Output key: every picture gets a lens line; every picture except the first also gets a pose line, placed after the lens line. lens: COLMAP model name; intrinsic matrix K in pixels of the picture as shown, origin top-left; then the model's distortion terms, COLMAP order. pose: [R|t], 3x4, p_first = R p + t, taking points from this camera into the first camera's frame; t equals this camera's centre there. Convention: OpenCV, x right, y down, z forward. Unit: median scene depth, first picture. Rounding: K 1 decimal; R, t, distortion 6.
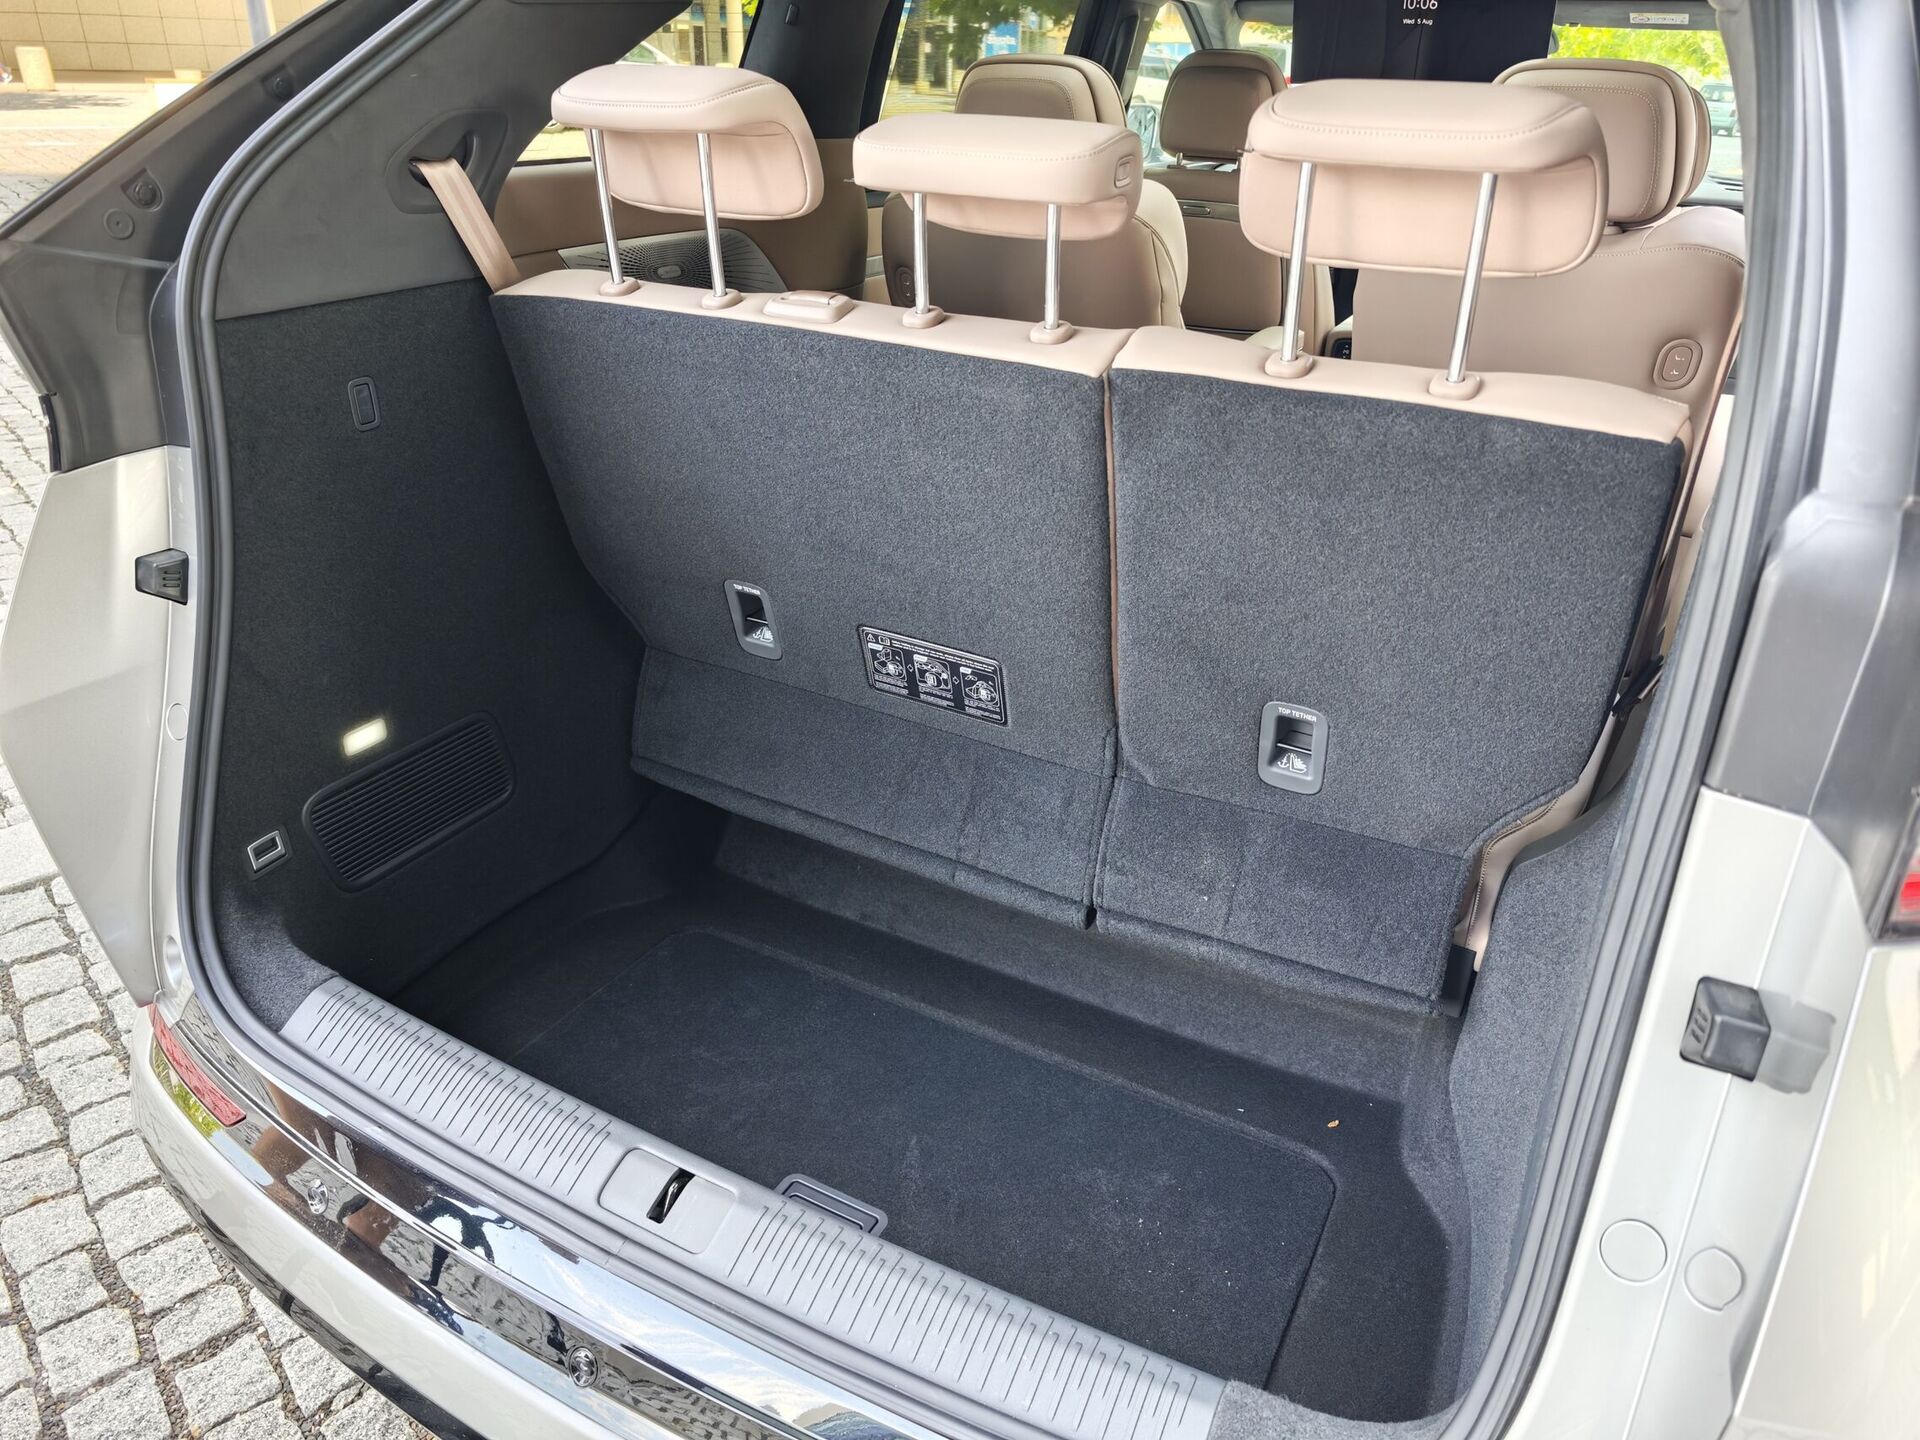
lens RADIAL K [[1300.7, 0, 972.4], [0, 1300.7, 751.5], [0, 0, 1]] dist [0.007275, -0.004248]
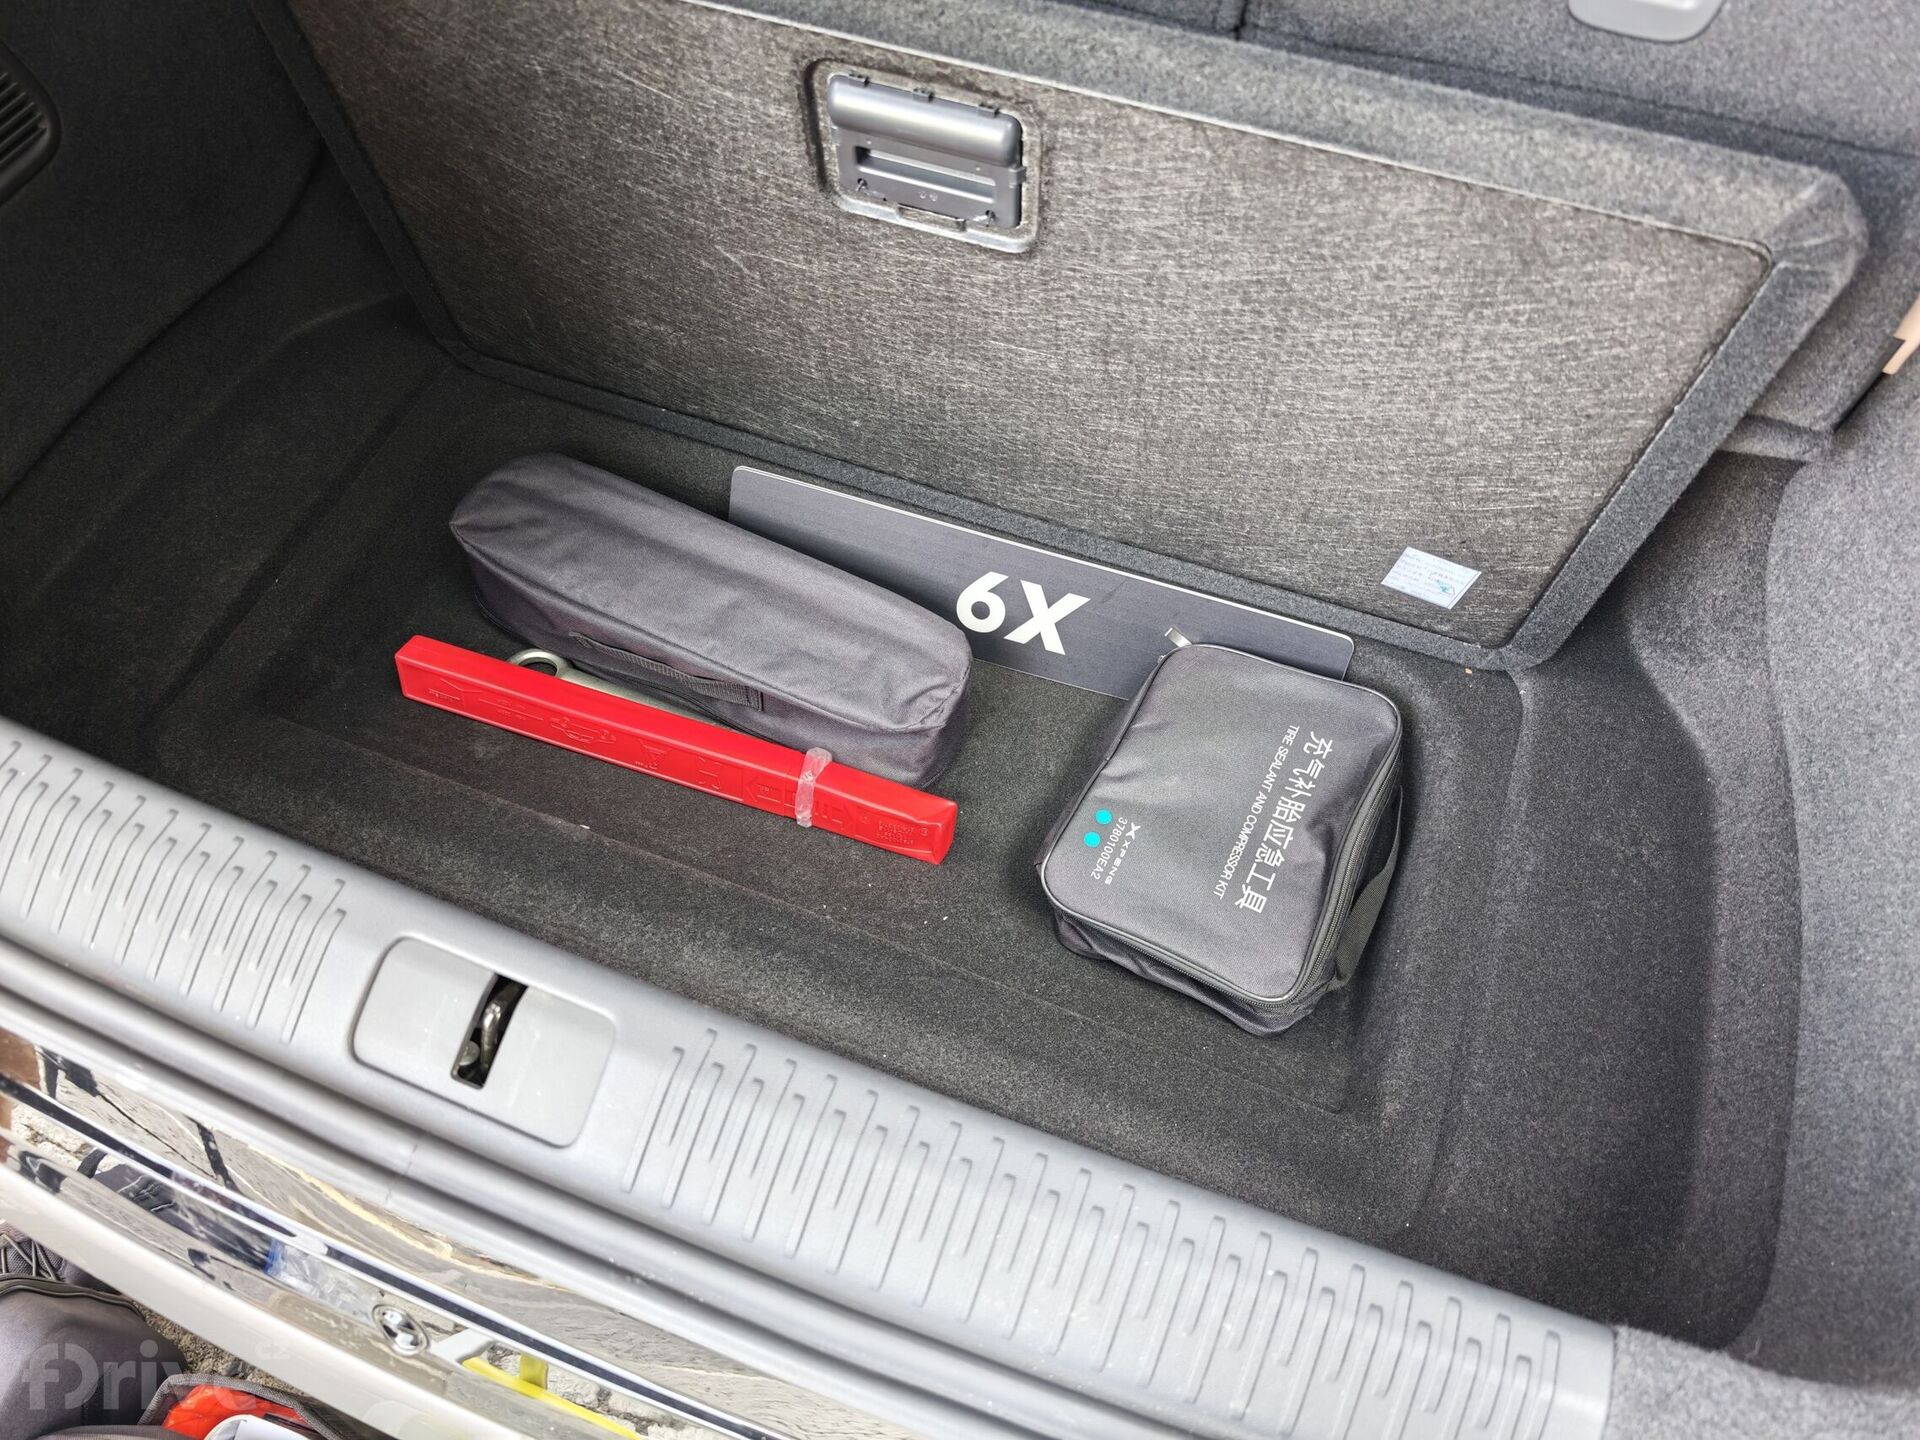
lens RADIAL K [[1300.7, 0, 962.0], [0, 1300.7, 712.0], [0, 0, 1]] dist [0.007275, -0.004248]
pose [[0.993571, -0.103766, 0.045266, -0.045437], [0.066710, 0.859686, 0.506448, -0.014709], [-0.091467, -0.500173, 0.861081, 0.492999]]
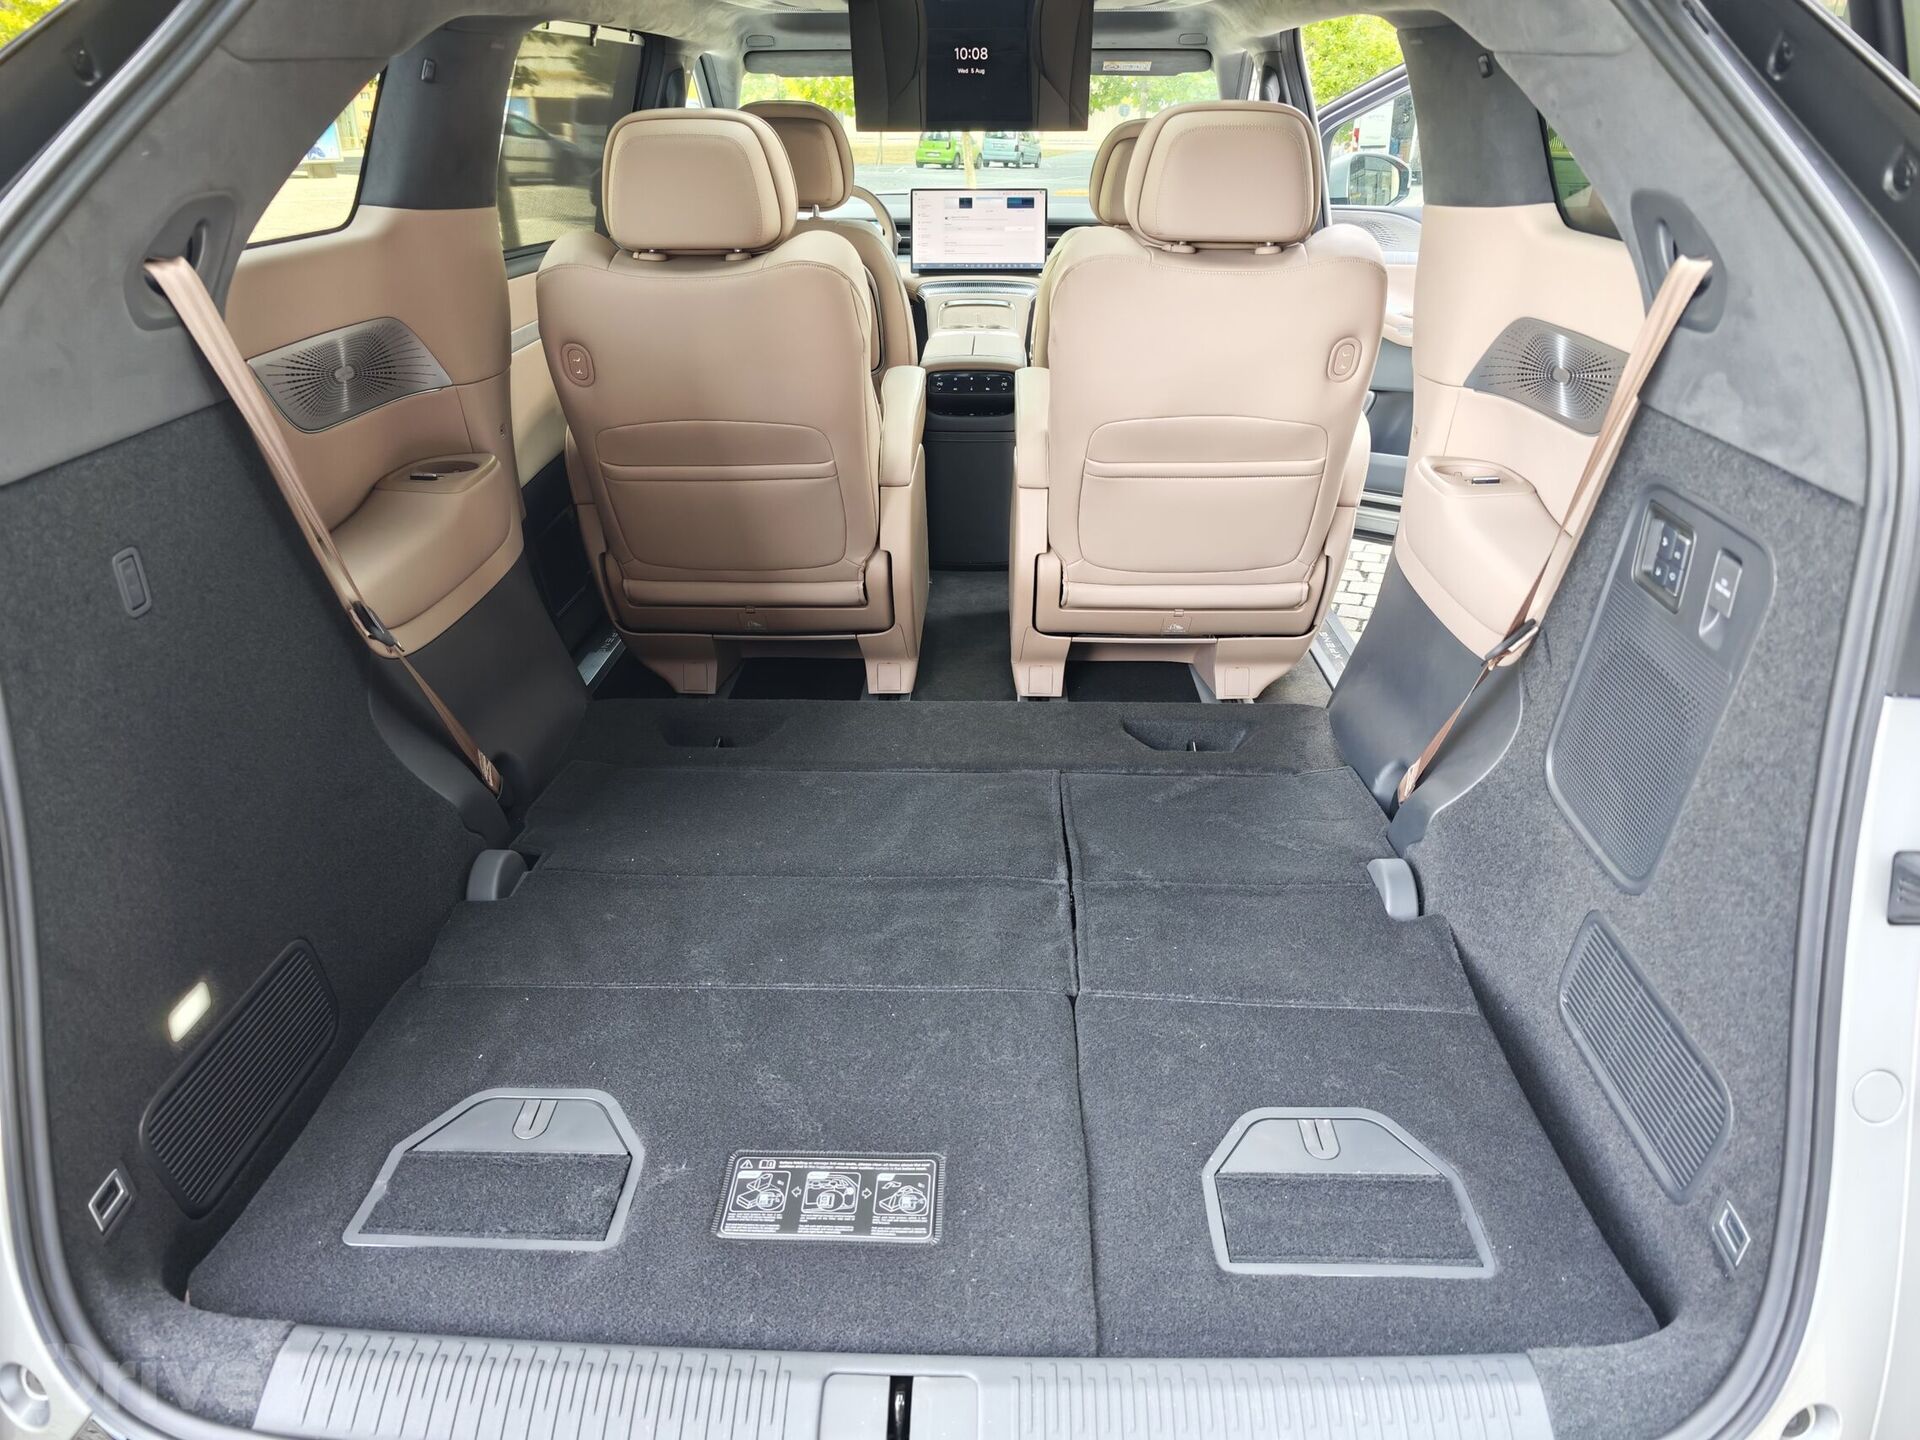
lens RADIAL K [[1300.7, 0, 979.9], [0, 1300.7, 747.1], [0, 0, 1]] dist [0.007275, -0.004248]
pose [[0.893610, -0.218087, 0.392301, -0.351051], [0.231307, 0.972782, 0.013899, -0.071500], [-0.384654, 0.078321, 0.919732, 0.123209]]
